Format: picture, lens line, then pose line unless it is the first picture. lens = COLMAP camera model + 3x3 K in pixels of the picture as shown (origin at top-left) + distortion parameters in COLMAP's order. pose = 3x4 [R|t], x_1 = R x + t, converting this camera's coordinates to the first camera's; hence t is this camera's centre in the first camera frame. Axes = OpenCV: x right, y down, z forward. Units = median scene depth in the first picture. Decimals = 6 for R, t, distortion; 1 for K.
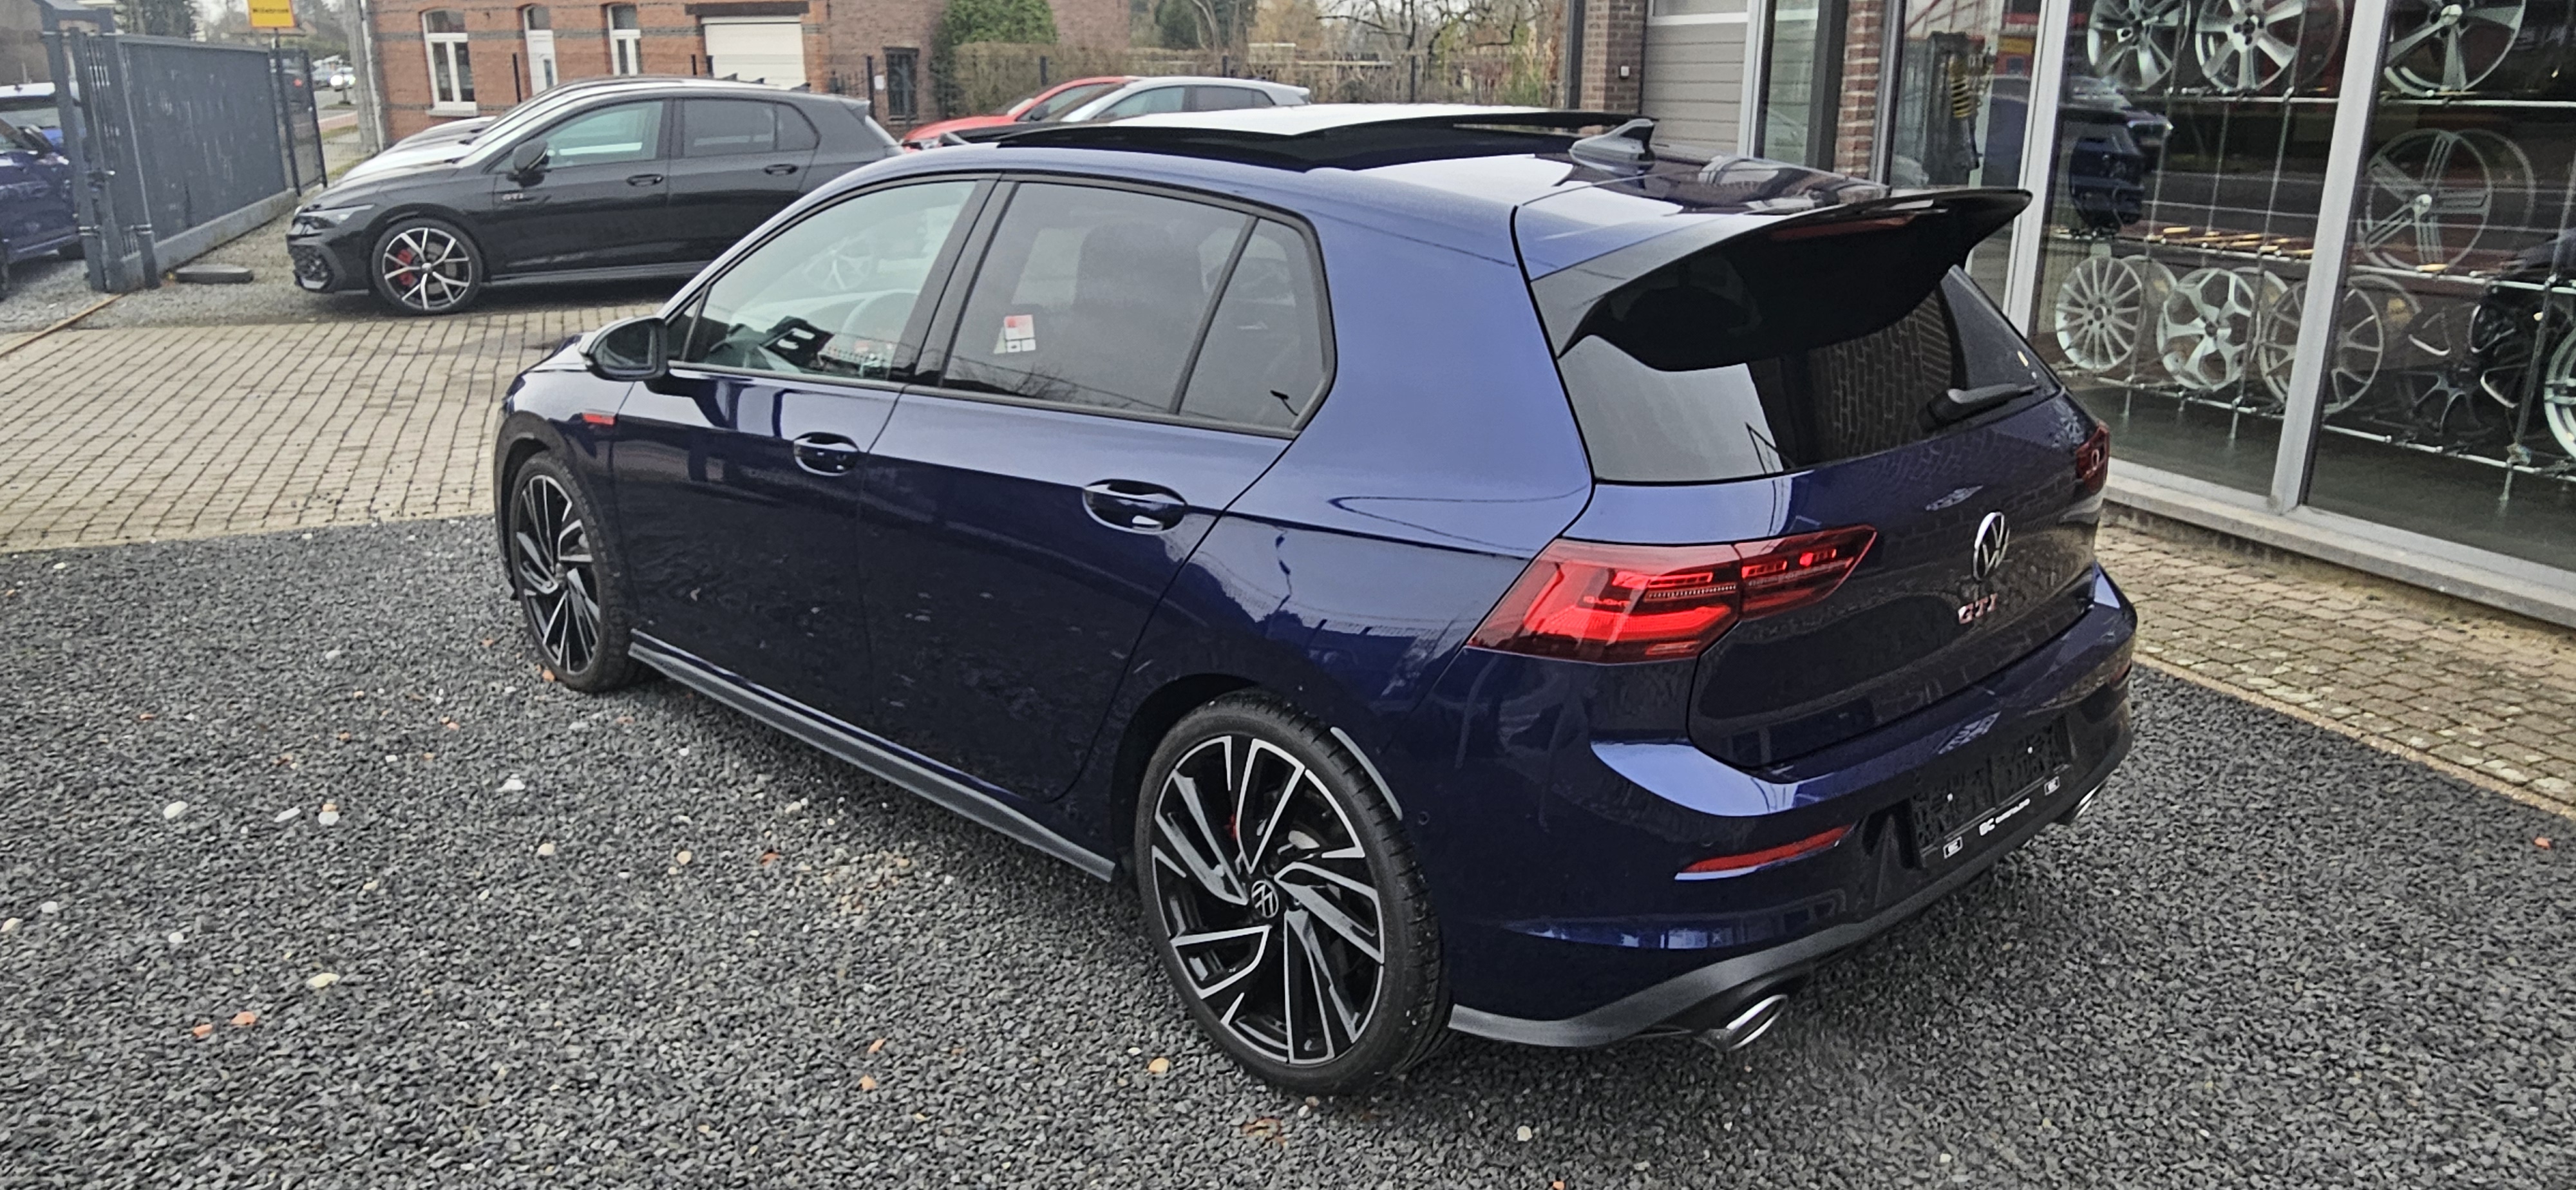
lens RADIAL K [[1758.3, 0, 1280.0], [0, 1758.3, 601.2], [0, 0, 1]] dist [-0.002318, 0.000548]
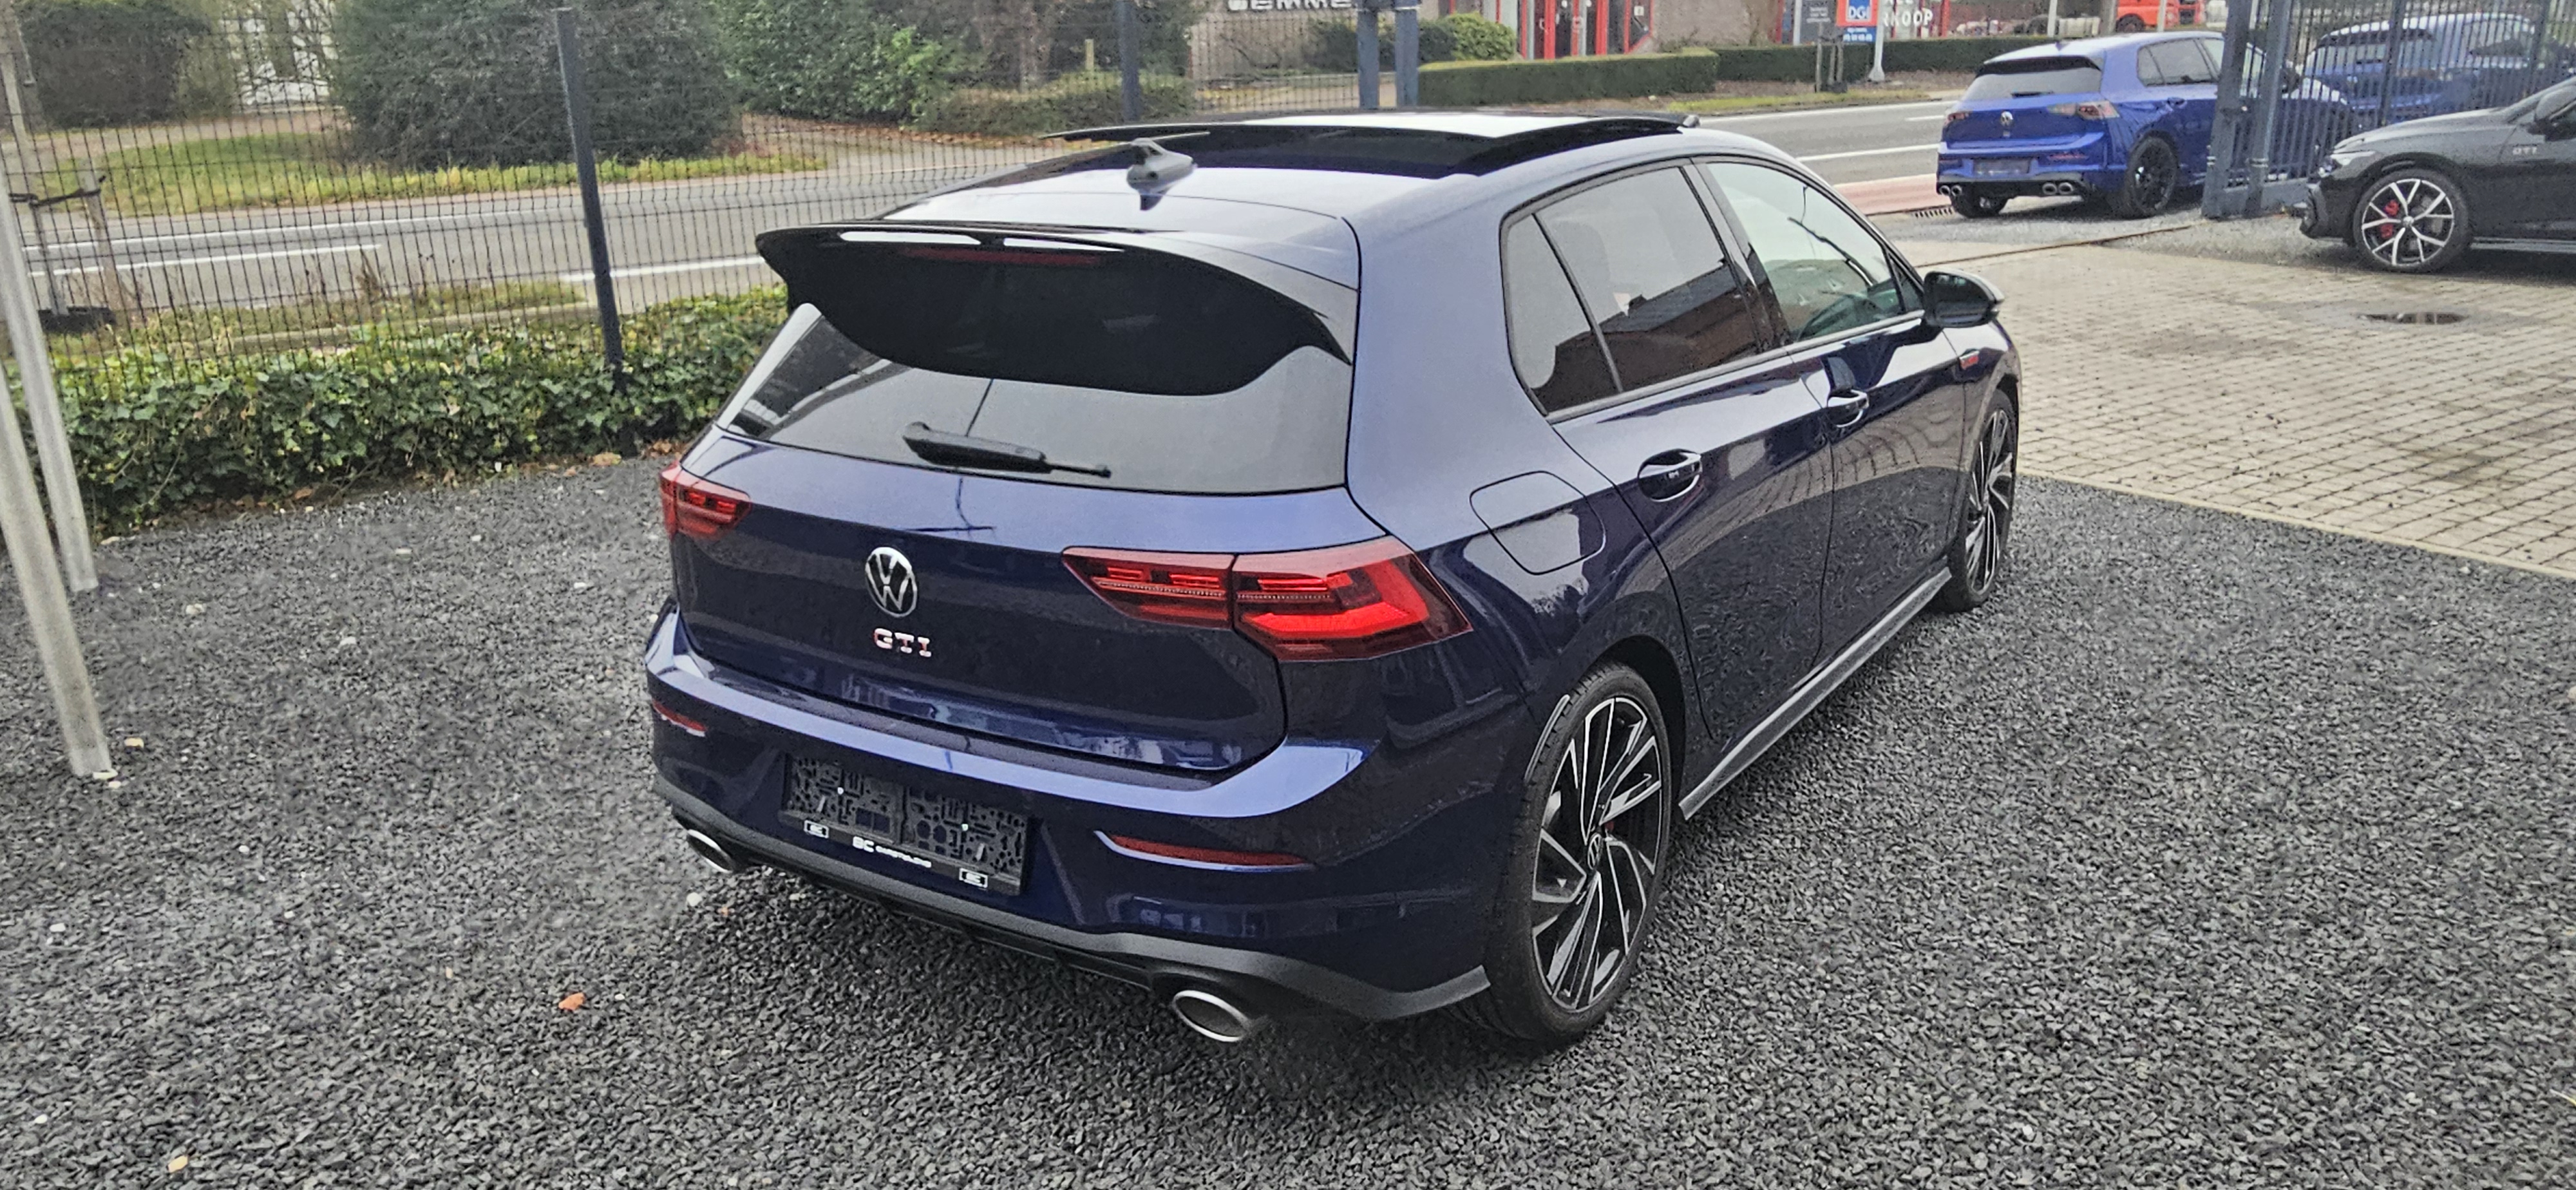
lens RADIAL K [[1758.3, 0, 1280.0], [0, 1758.3, 601.2], [0, 0, 1]] dist [-0.002318, 0.000548]
pose [[0.213402, 0.291114, -0.932584, 0.315382], [-0.249110, 0.939234, 0.236186, -0.070822], [0.944671, 0.181914, 0.272954, 0.212444]]
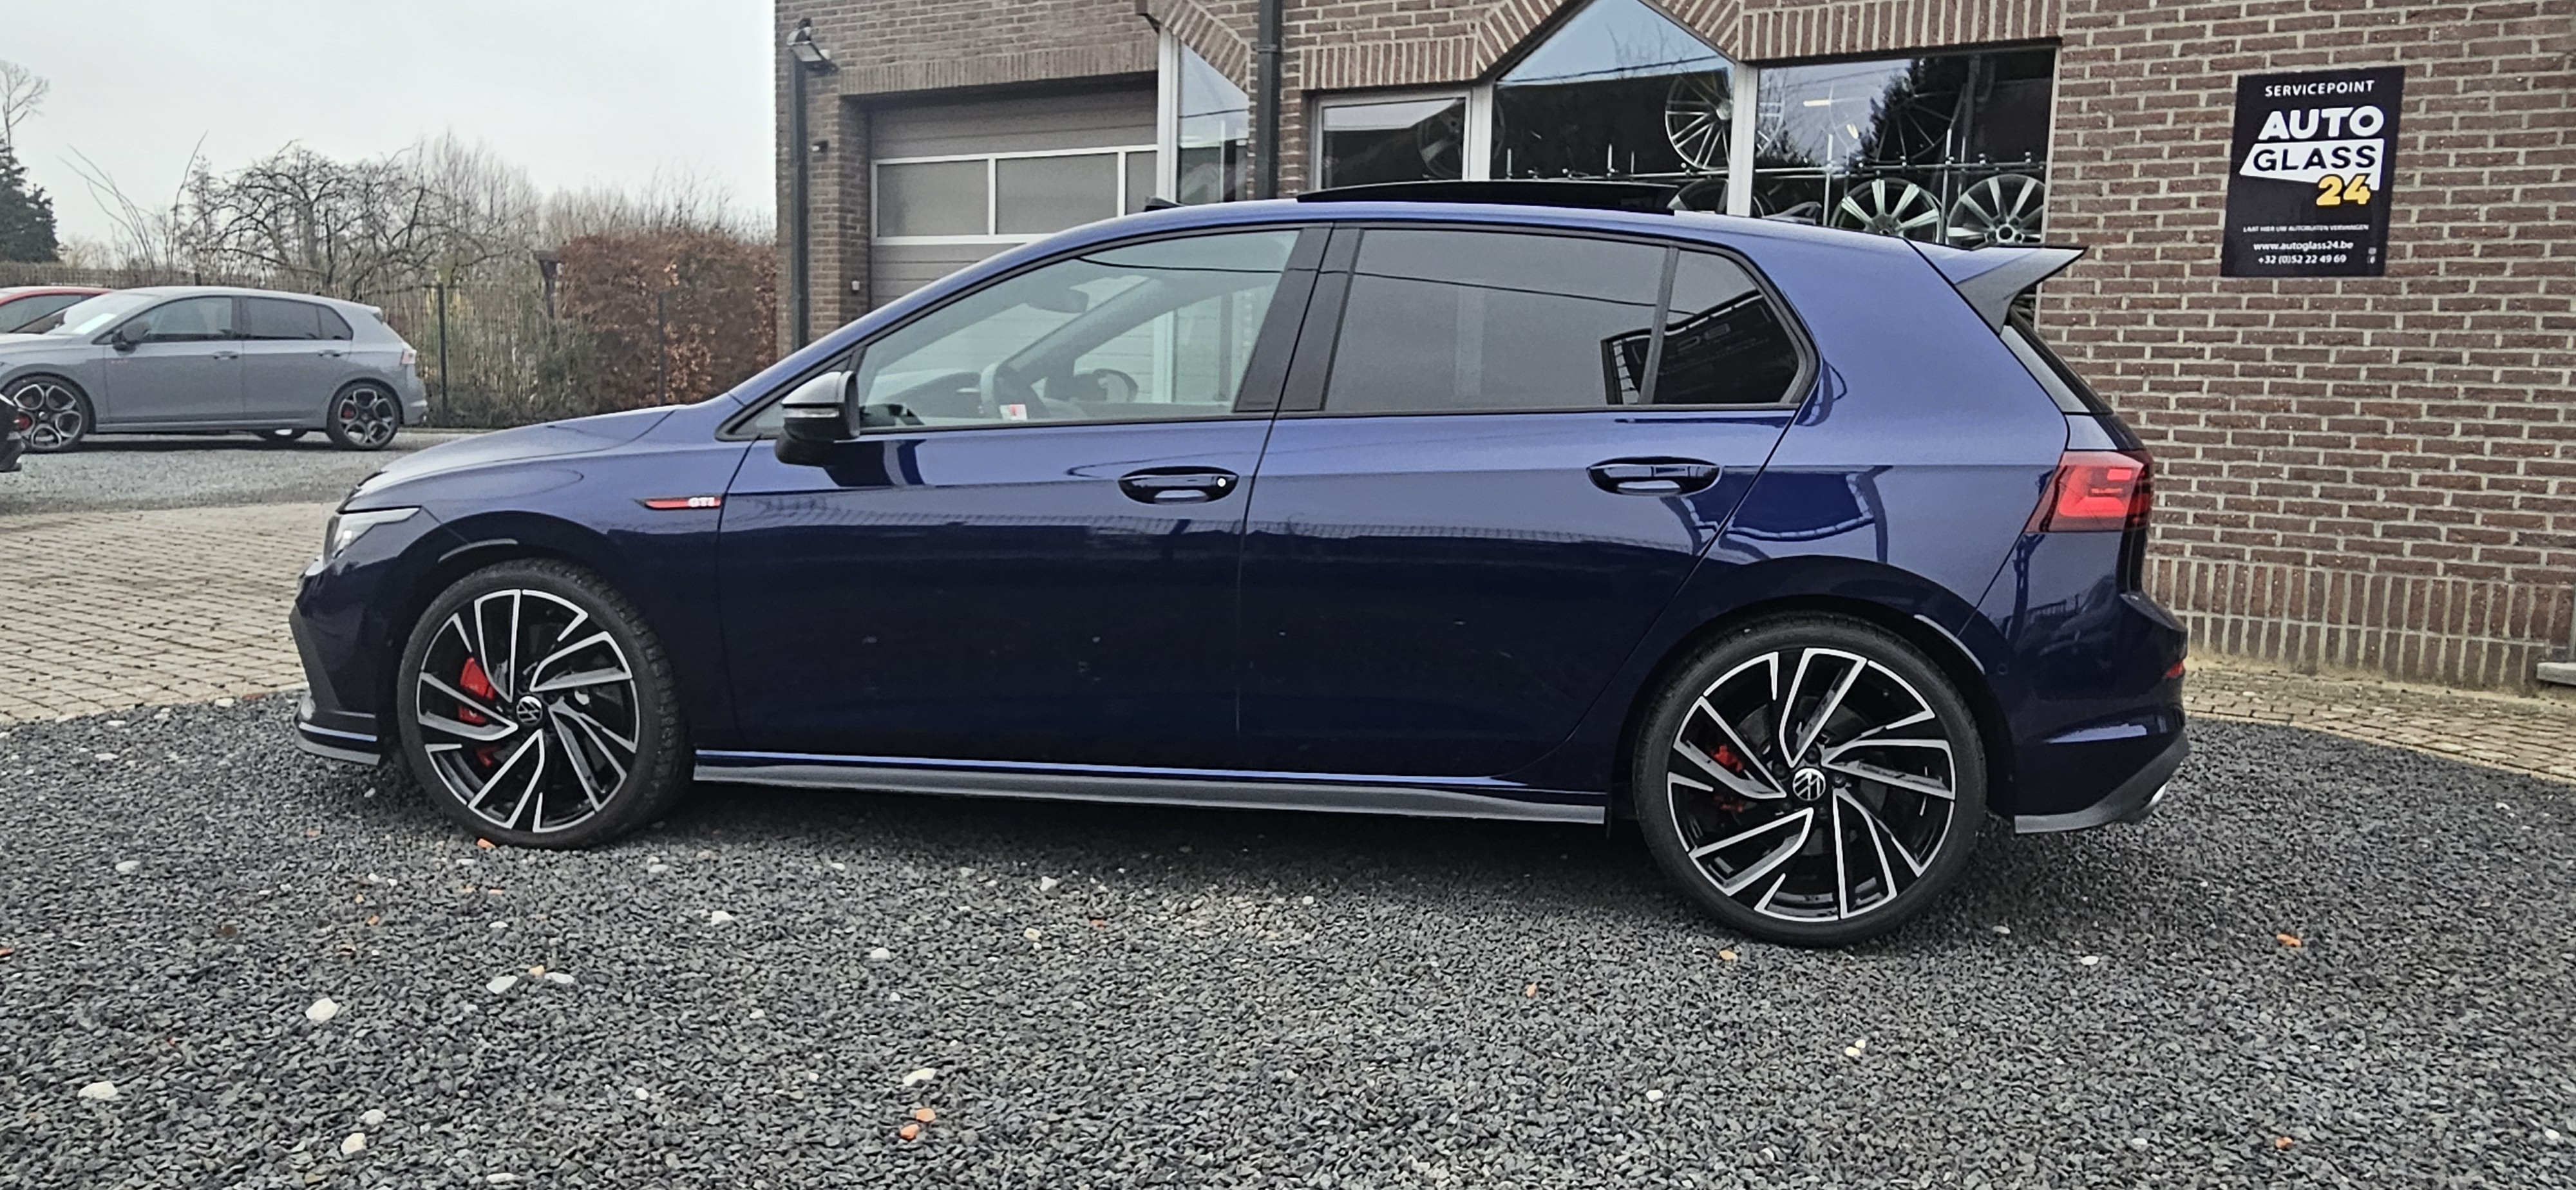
lens RADIAL K [[1758.3, 0, 1280.0], [0, 1758.3, 601.2], [0, 0, 1]] dist [-0.002318, 0.000548]
pose [[0.810559, -0.058477, 0.582731, -0.232307], [0.143649, 0.984459, -0.101020, 0.026436], [-0.567767, 0.165592, 0.806362, 0.047618]]
